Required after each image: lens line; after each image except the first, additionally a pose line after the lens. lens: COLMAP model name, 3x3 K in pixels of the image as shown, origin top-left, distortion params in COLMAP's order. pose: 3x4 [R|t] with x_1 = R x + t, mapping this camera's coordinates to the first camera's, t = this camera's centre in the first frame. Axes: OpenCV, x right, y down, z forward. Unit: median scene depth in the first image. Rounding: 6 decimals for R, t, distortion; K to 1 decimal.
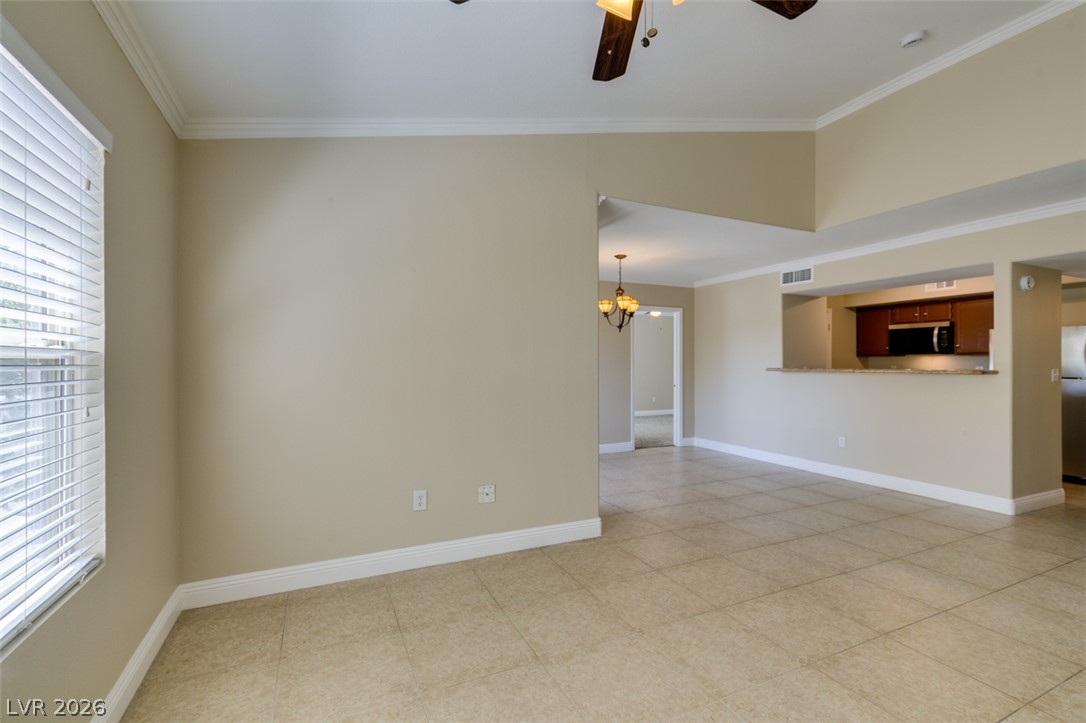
lens RADIAL K [[484.9, 0, 540.2], [0, 484.9, 363.7], [0, 0, 1]] dist [-0.001450, -0.000105]
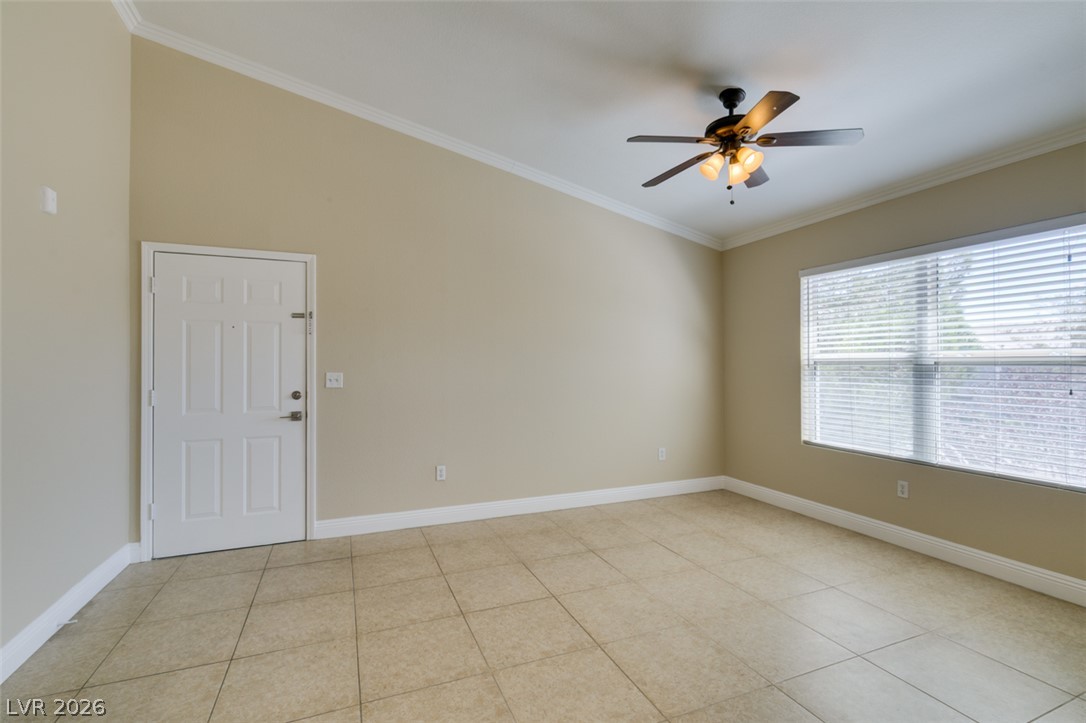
lens RADIAL K [[485.8, 0, 541.0], [0, 485.8, 363.1], [0, 0, 1]] dist [0.002409, 0.000409]
pose [[-0.999030, 0.005530, 0.043693, 0.333228], [0.005503, 0.999985, -0.000742, -0.003391], [-0.043697, -0.000501, -0.999045, 1.097979]]
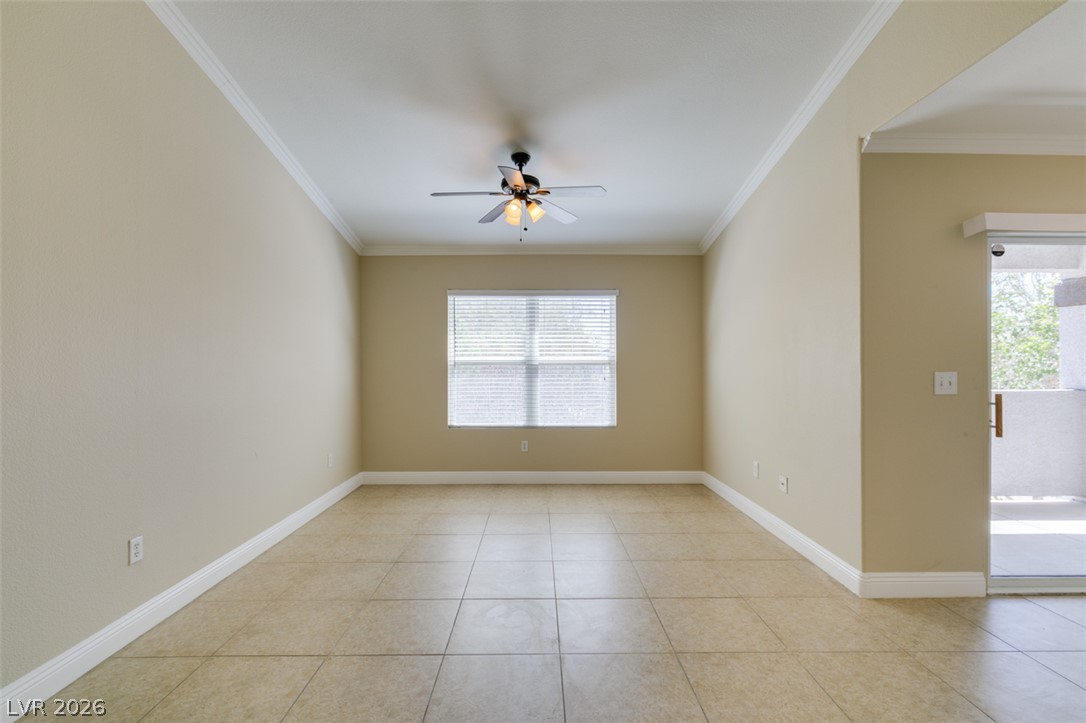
lens RADIAL K [[484.9, 0, 540.2], [0, 484.9, 363.7], [0, 0, 1]] dist [-0.001450, -0.000105]
pose [[-0.412050, 0.001649, -0.911160, 0.920446], [0.000000, 0.999998, 0.001809, -0.003703], [0.911161, 0.000745, -0.412049, 0.786505]]
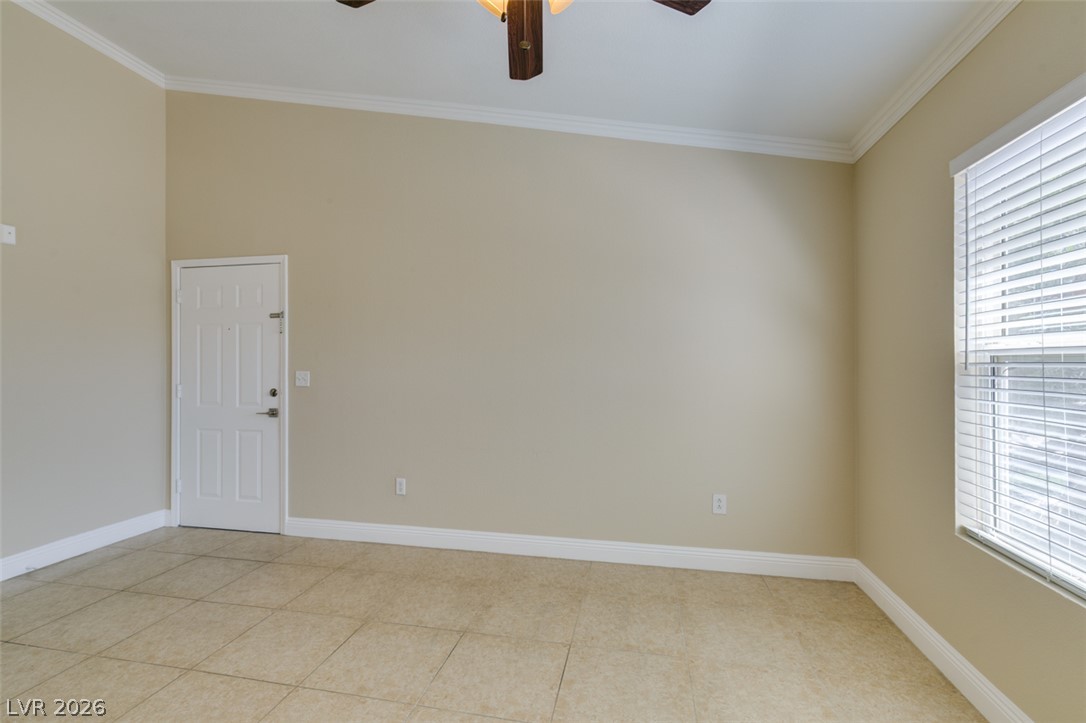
lens RADIAL K [[485.8, 0, 541.0], [0, 485.8, 363.1], [0, 0, 1]] dist [0.002409, 0.000409]
pose [[-0.802846, 0.004869, 0.596167, -0.149839], [0.006585, 0.999978, 0.000701, -0.000803], [-0.596150, 0.004489, -0.802860, 0.655533]]
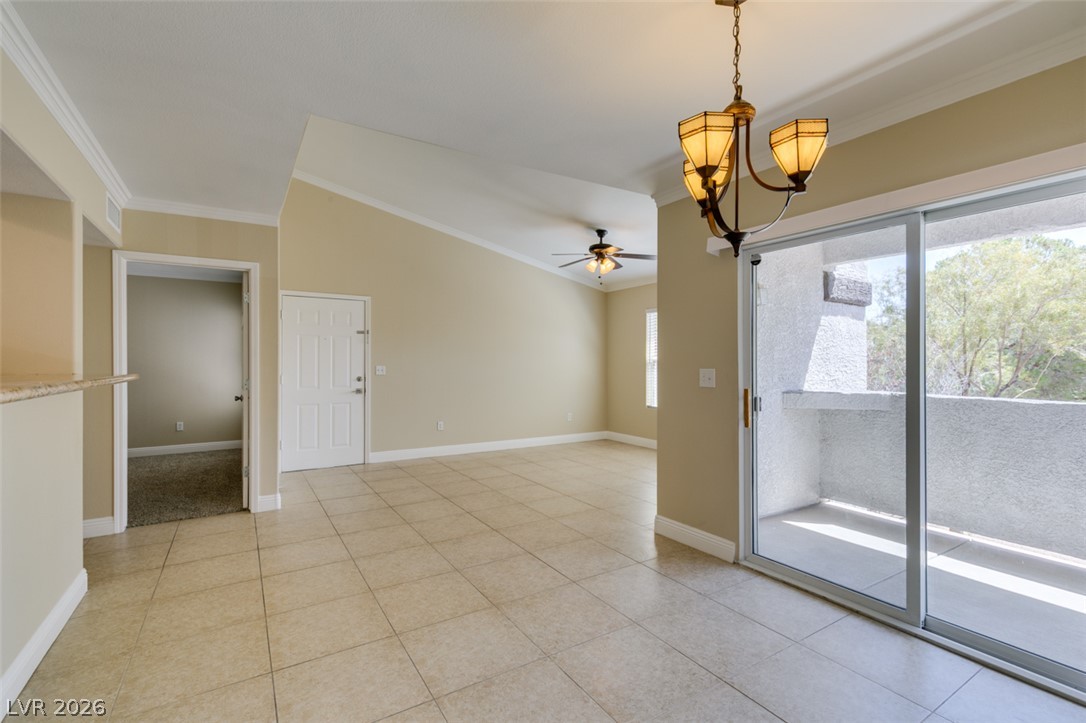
lens RADIAL K [[485.8, 0, 541.0], [0, 485.8, 363.1], [0, 0, 1]] dist [0.002409, 0.000409]
pose [[-0.991786, 0.000235, -0.127909, 0.454143], [-0.000346, 0.999990, 0.004519, -0.004413], [0.127908, 0.004526, -0.991776, 1.822439]]
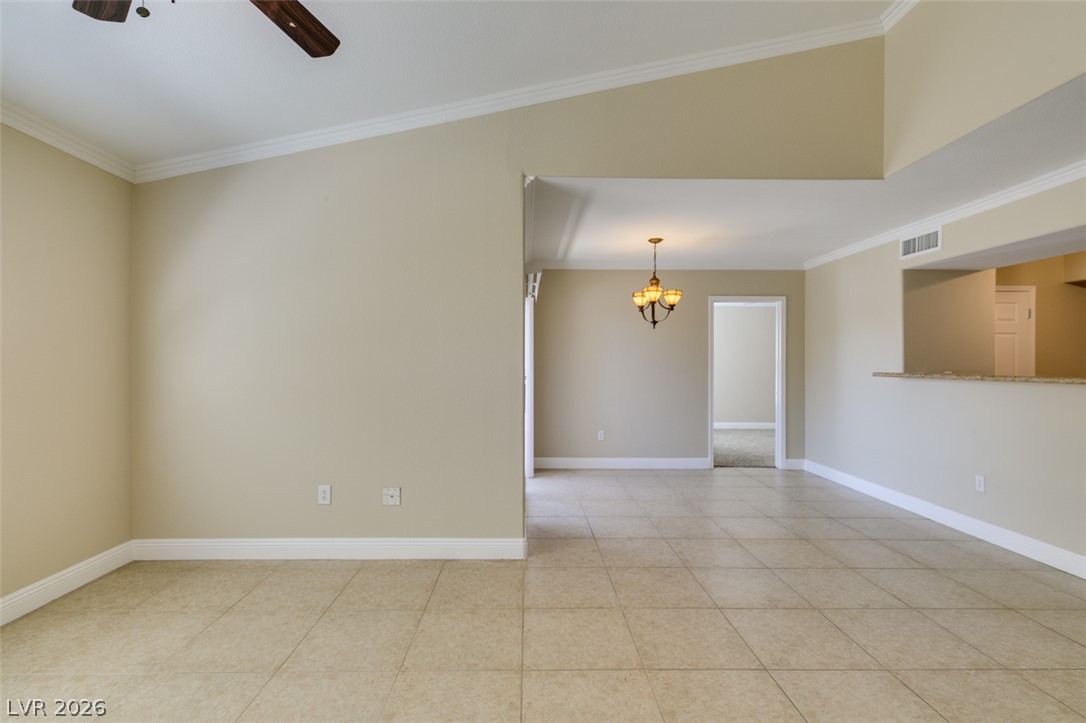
lens RADIAL K [[491.6, 0, 531.3], [0, 491.6, 362.4], [0, 0, 1]] dist [0.002422, 0.000197]
pose [[0.912151, 0.003897, -0.409837, 0.462306], [-0.005512, 0.999981, -0.002759, -0.002172], [0.409818, 0.004776, 0.912155, 0.166829]]
